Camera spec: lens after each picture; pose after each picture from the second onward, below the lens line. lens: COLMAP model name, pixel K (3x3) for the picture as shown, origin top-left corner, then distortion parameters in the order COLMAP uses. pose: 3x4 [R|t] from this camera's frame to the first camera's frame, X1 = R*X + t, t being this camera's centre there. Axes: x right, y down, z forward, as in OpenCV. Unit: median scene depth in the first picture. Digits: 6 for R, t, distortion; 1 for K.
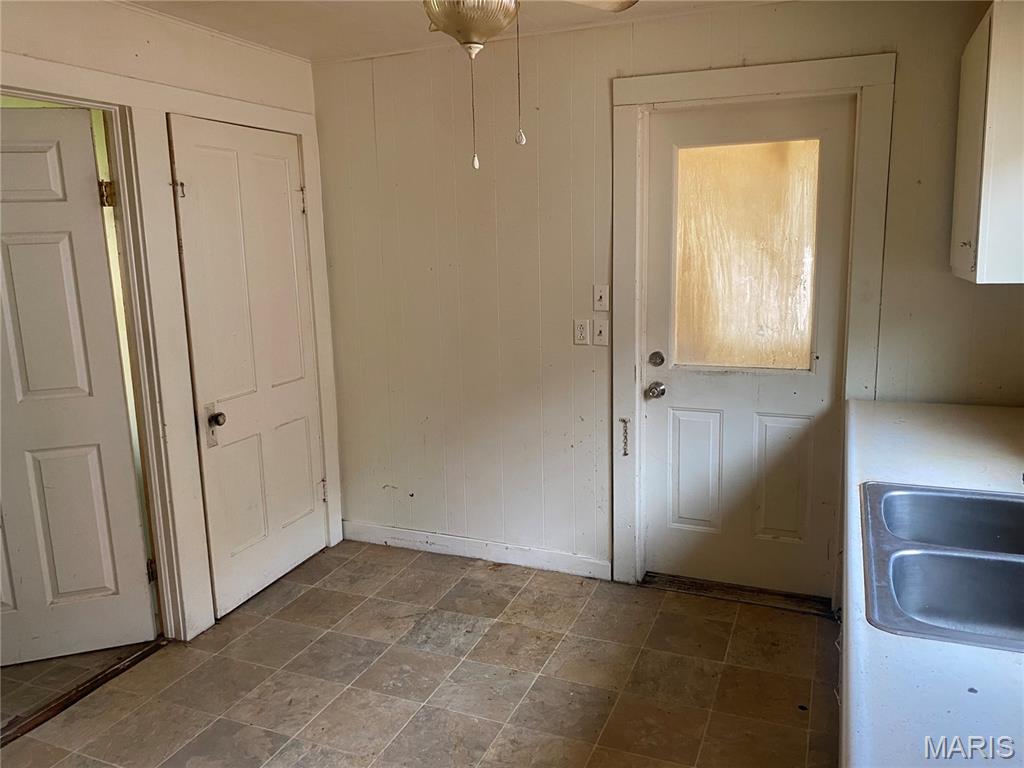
lens RADIAL K [[776.1, 0, 509.5], [0, 776.1, 374.1], [0, 0, 1]] dist [-0.000053, -0.024529]
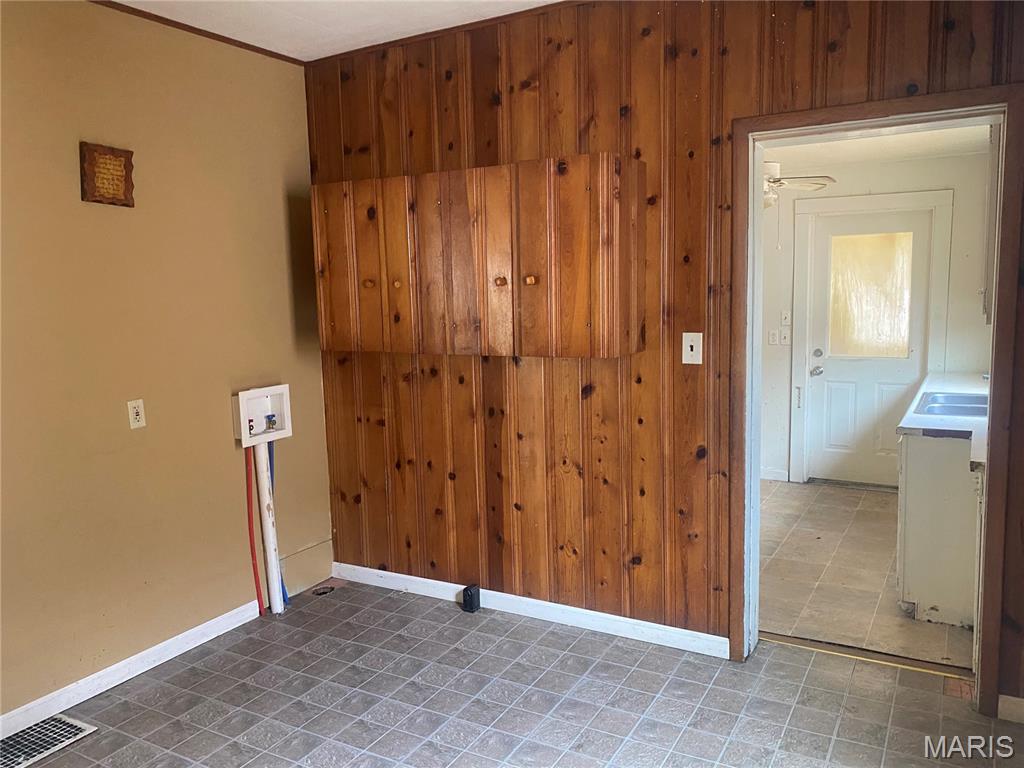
lens RADIAL K [[776.1, 0, 517.6], [0, 776.1, 384.1], [0, 0, 1]] dist [-0.000053, -0.024529]
pose [[0.990750, 0.018430, -0.134442, -0.260259], [-0.024720, 0.998669, -0.045266, 0.154611], [0.133429, 0.048170, 0.989887, -0.874347]]
